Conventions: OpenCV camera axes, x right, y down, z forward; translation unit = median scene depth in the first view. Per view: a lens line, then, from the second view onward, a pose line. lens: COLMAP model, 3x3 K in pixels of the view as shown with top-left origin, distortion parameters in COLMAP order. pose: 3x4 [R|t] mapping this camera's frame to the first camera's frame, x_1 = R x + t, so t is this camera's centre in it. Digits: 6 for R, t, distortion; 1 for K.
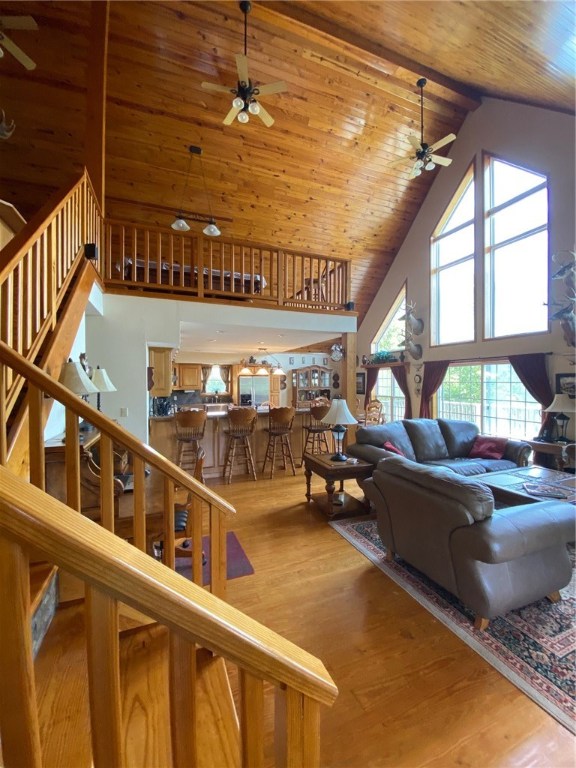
lens RADIAL K [[308.2, 0, 288.0], [0, 308.2, 384.0], [0, 0, 1]] dist [0.032818, -0.026872]
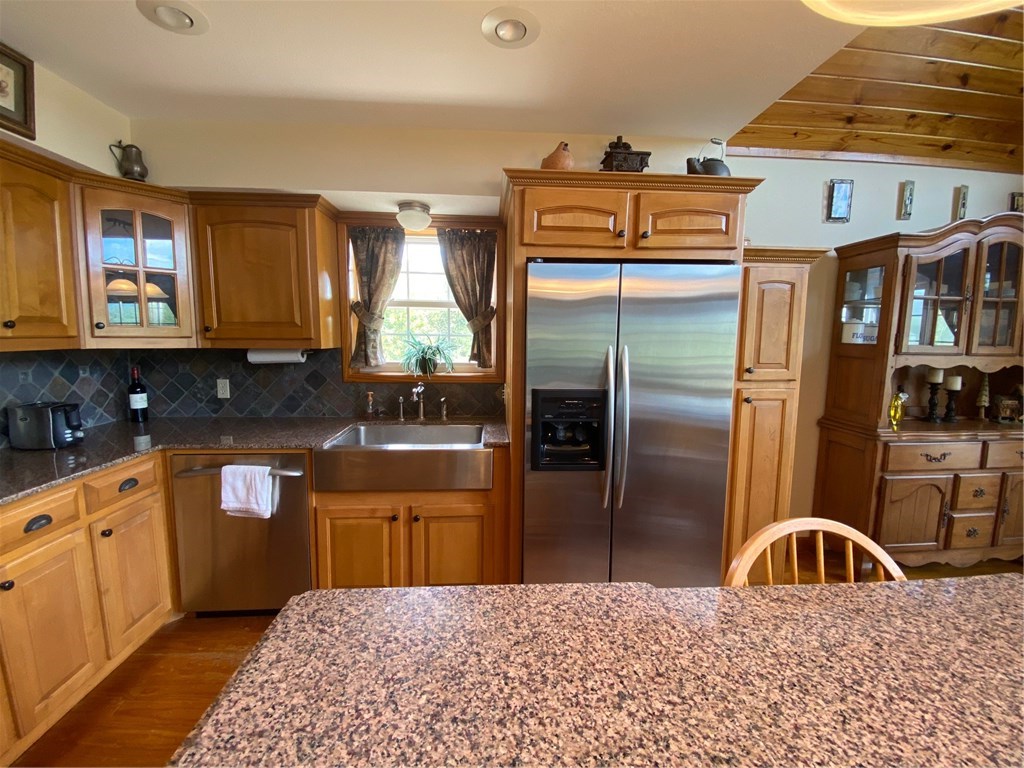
lens RADIAL K [[411.0, 0, 512.0], [0, 411.0, 384.0], [0, 0, 1]] dist [0.032818, -0.026872]
pose [[0.947019, 0.050747, -0.317144, -0.107338], [-0.019006, 0.994563, 0.102388, 0.012734], [0.320615, -0.090936, 0.942834, 0.870242]]
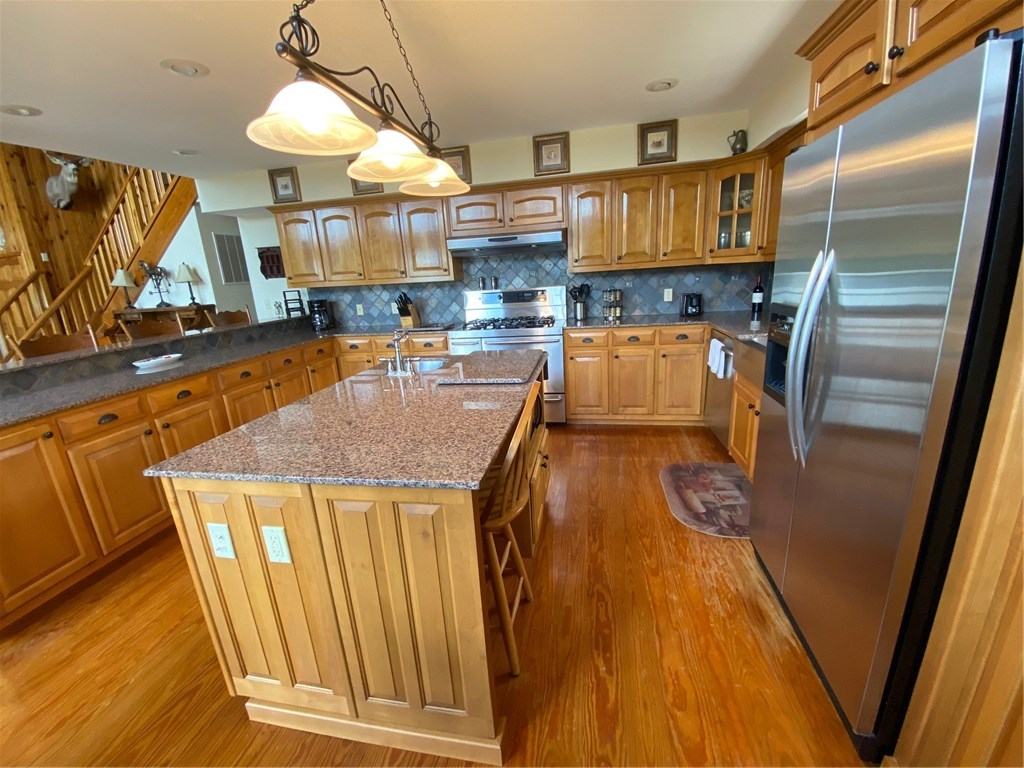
lens RADIAL K [[411.0, 0, 512.0], [0, 411.0, 384.0], [0, 0, 1]] dist [0.032818, -0.026872]
pose [[-0.539849, 0.260687, -0.800379, 0.074591], [0.053736, 0.959570, 0.276292, 0.010851], [0.840045, 0.106147, -0.532031, 1.081414]]
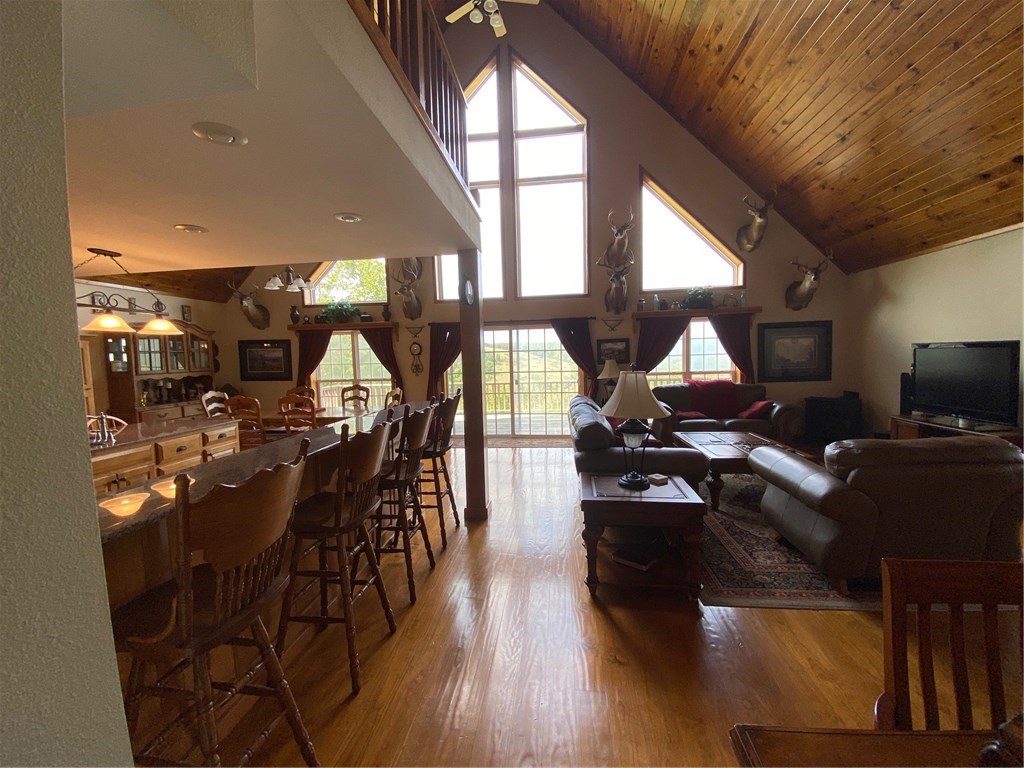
lens RADIAL K [[411.0, 0, 512.0], [0, 411.0, 384.0], [0, 0, 1]] dist [0.032818, -0.026872]
pose [[0.472913, -0.068645, 0.878431, -0.245236], [0.034400, 0.997639, 0.059441, 0.012157], [-0.880437, 0.002108, 0.474158, 0.397012]]
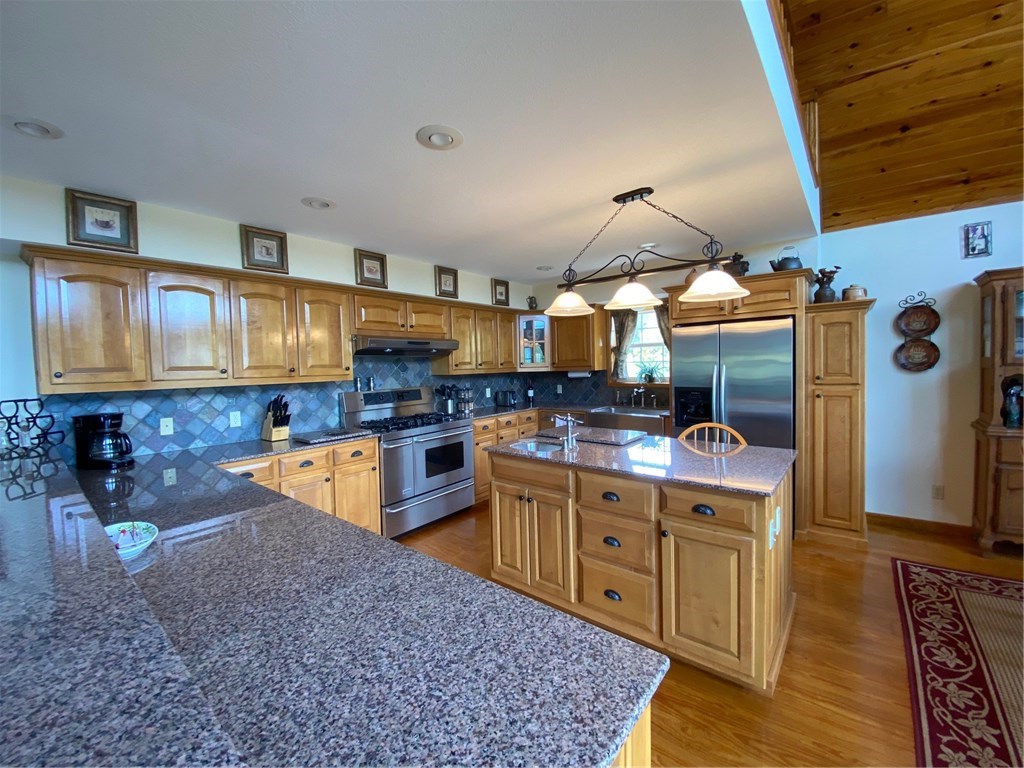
lens RADIAL K [[411.0, 0, 512.0], [0, 411.0, 384.0], [0, 0, 1]] dist [0.032818, -0.026872]
pose [[0.472933, 0.033949, -0.880444, 0.152957], [0.014750, 0.998812, 0.046436, 0.010339], [0.880975, -0.034948, 0.471871, 0.702177]]
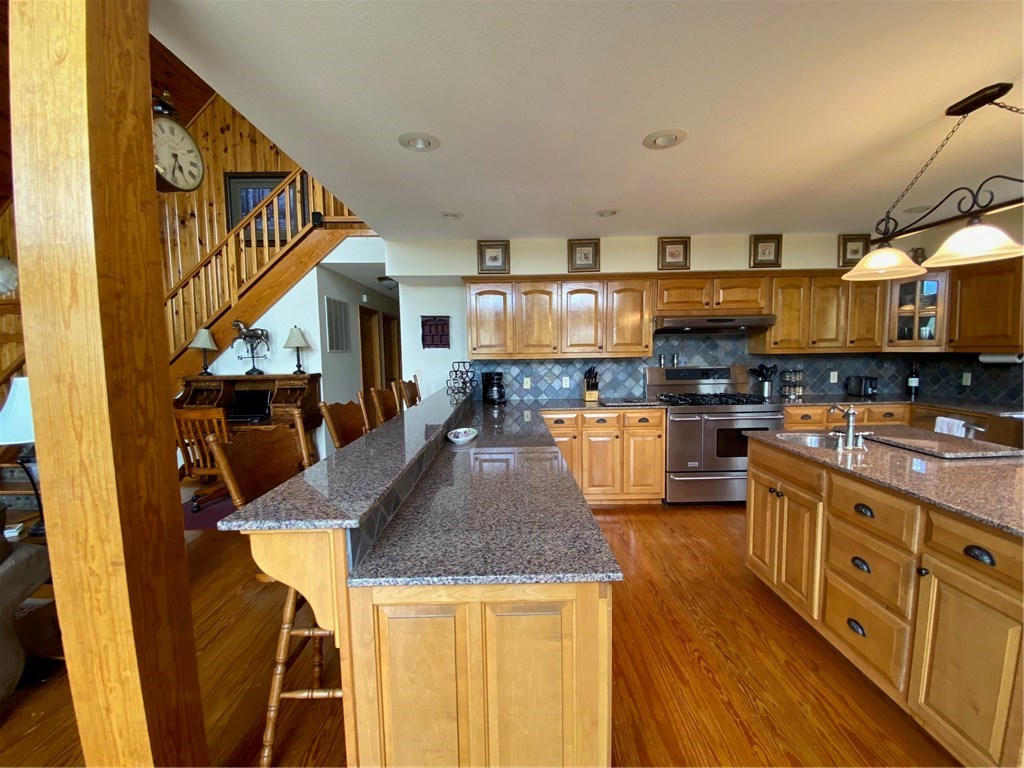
lens RADIAL K [[411.0, 0, 512.0], [0, 411.0, 384.0], [0, 0, 1]] dist [0.032818, -0.026872]
pose [[-0.364662, 0.089395, -0.926839, 0.207968], [0.008797, 0.995667, 0.092573, 0.009663], [0.931098, 0.025604, -0.363868, 0.783024]]
